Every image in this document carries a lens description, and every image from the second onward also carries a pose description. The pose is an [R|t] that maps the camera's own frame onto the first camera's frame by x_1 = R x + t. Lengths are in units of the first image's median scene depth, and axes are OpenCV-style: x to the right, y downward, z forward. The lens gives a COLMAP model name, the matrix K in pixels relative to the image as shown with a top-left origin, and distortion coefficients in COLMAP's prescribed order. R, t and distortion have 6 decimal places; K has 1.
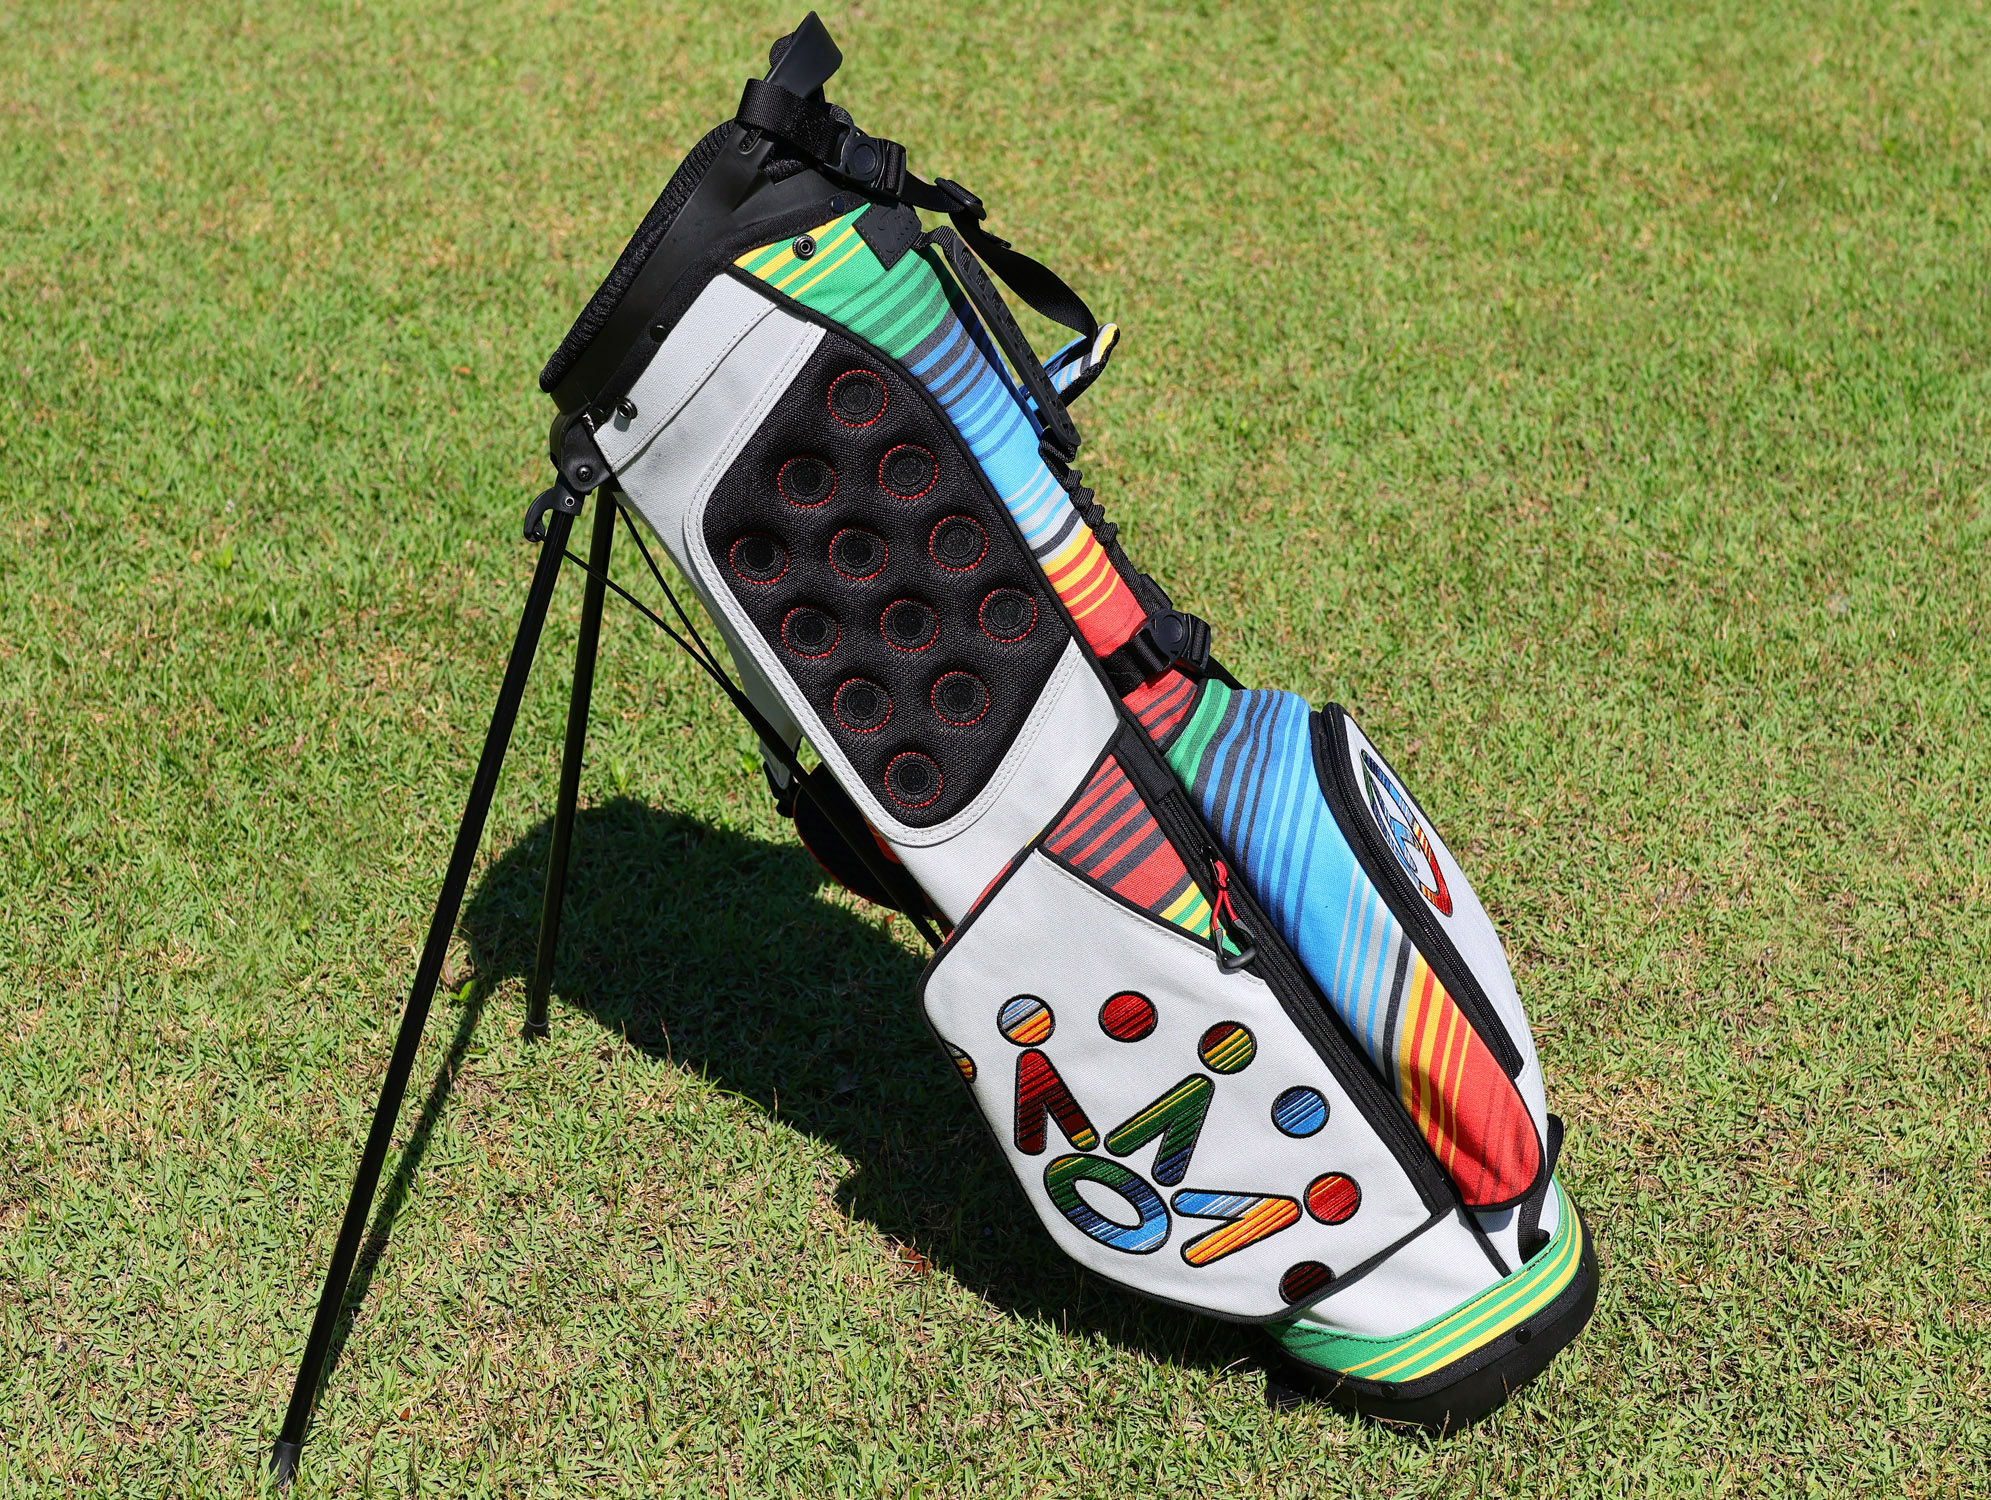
lens RADIAL K [[3232.2, 0, 988.0], [0, 3232.2, 751.6], [0, 0, 1]] dist [-0.004702, 0.000000]
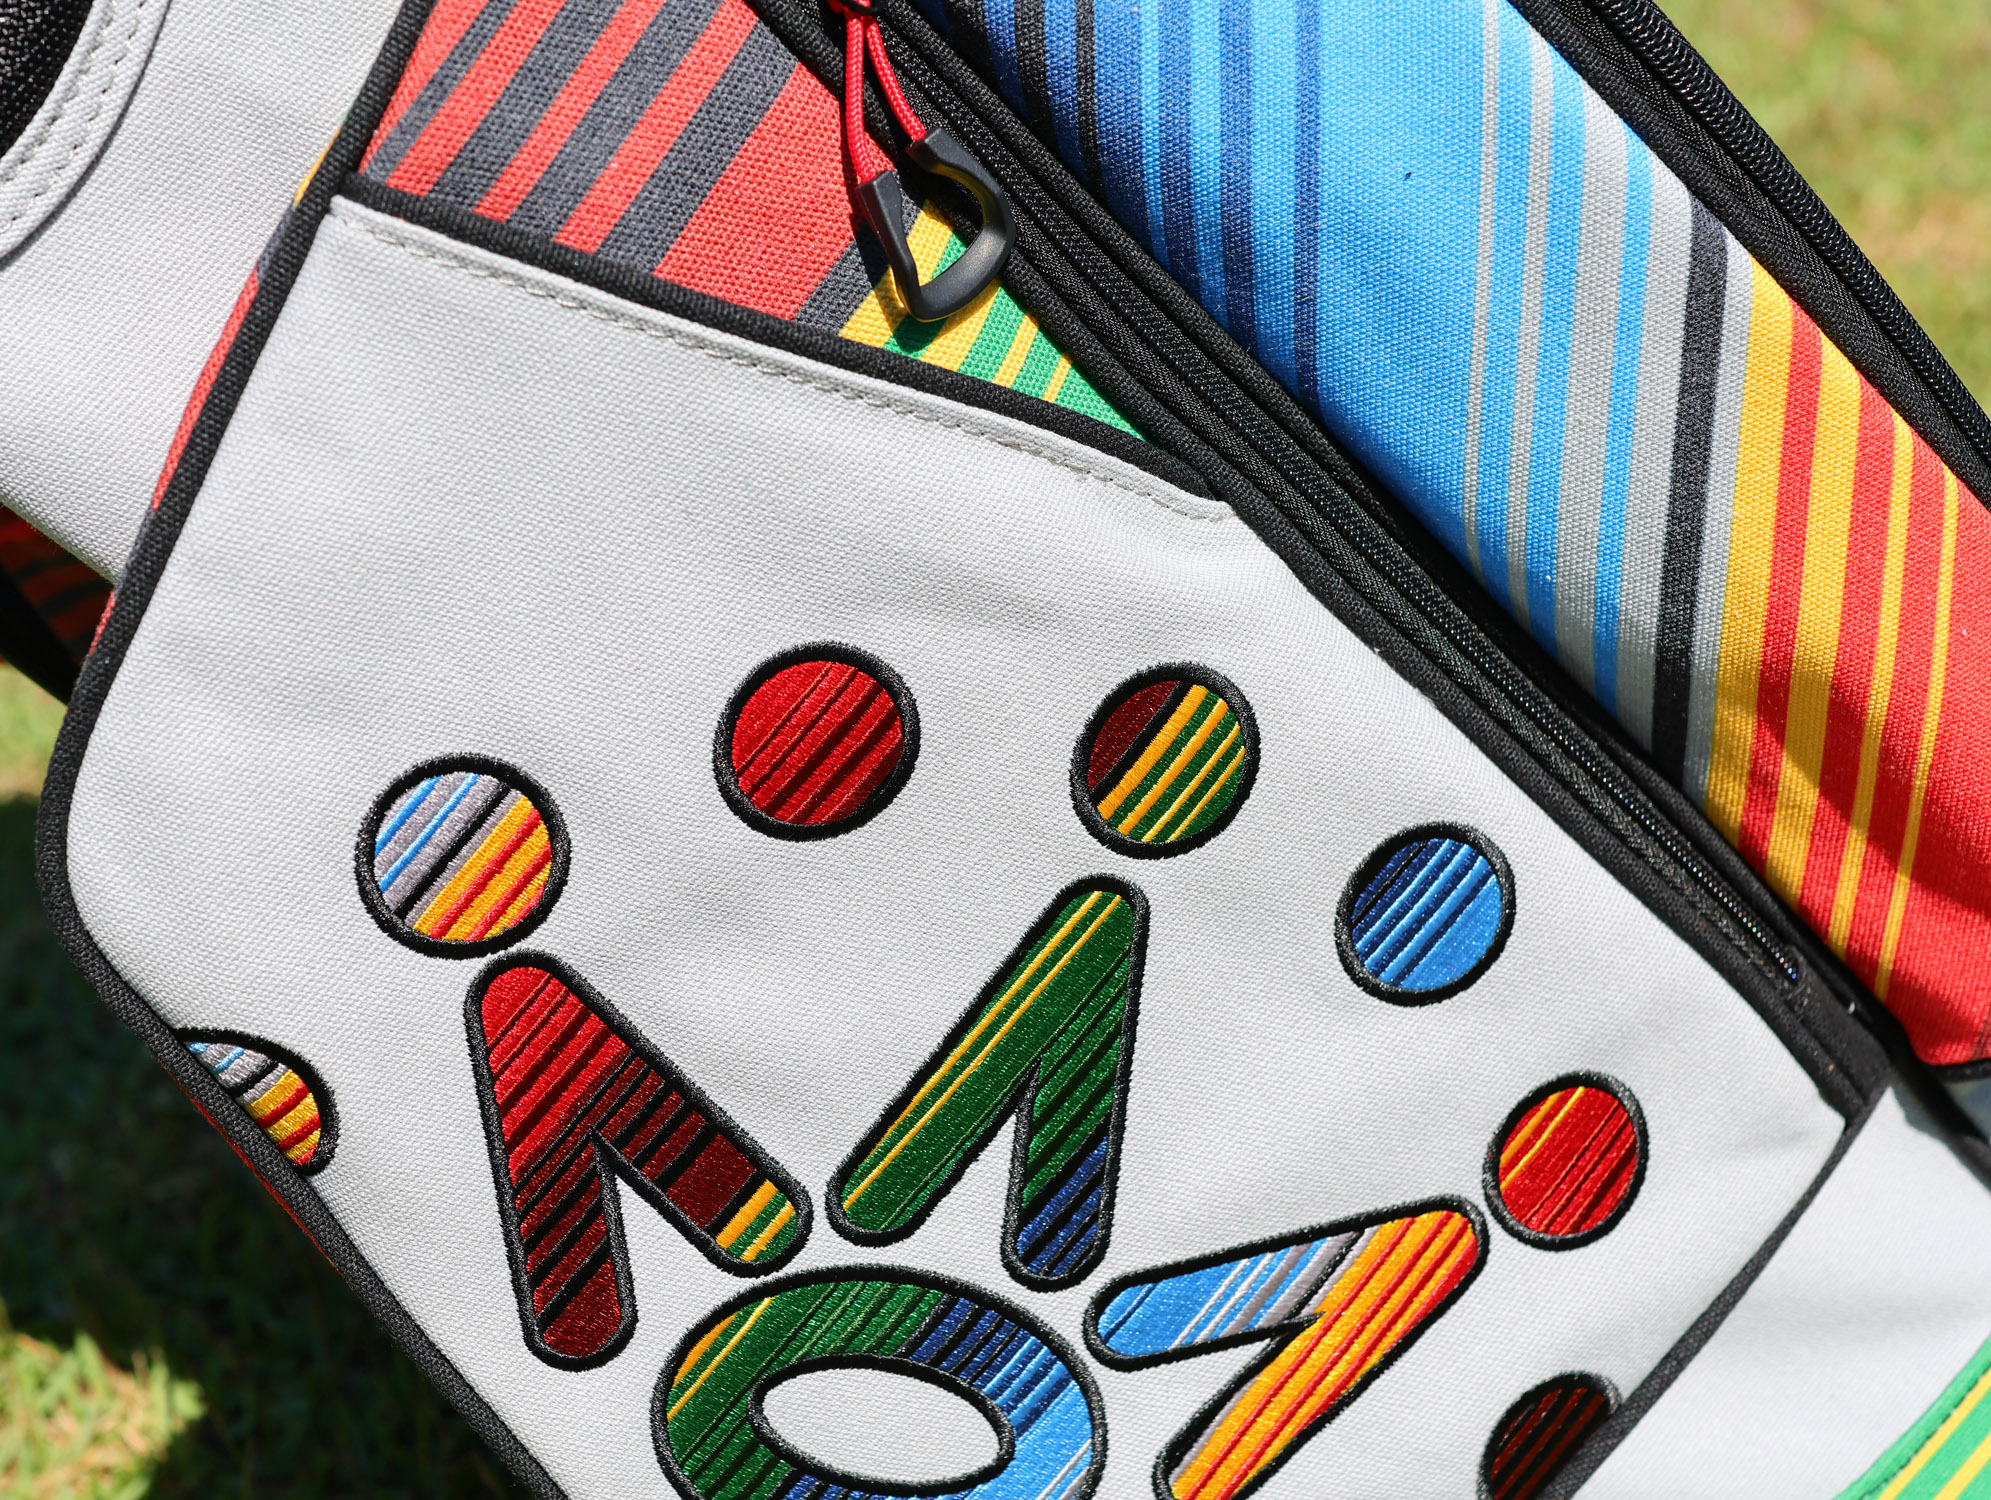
lens RADIAL K [[3232.2, 0, 991.3], [0, 3232.2, 742.9], [0, 0, 1]] dist [-0.004702, 0.000000]
pose [[0.915837, -0.249185, 0.314879, -0.028056], [0.225540, 0.967998, 0.110052, 0.055516], [-0.332226, -0.029772, 0.942730, 0.740762]]
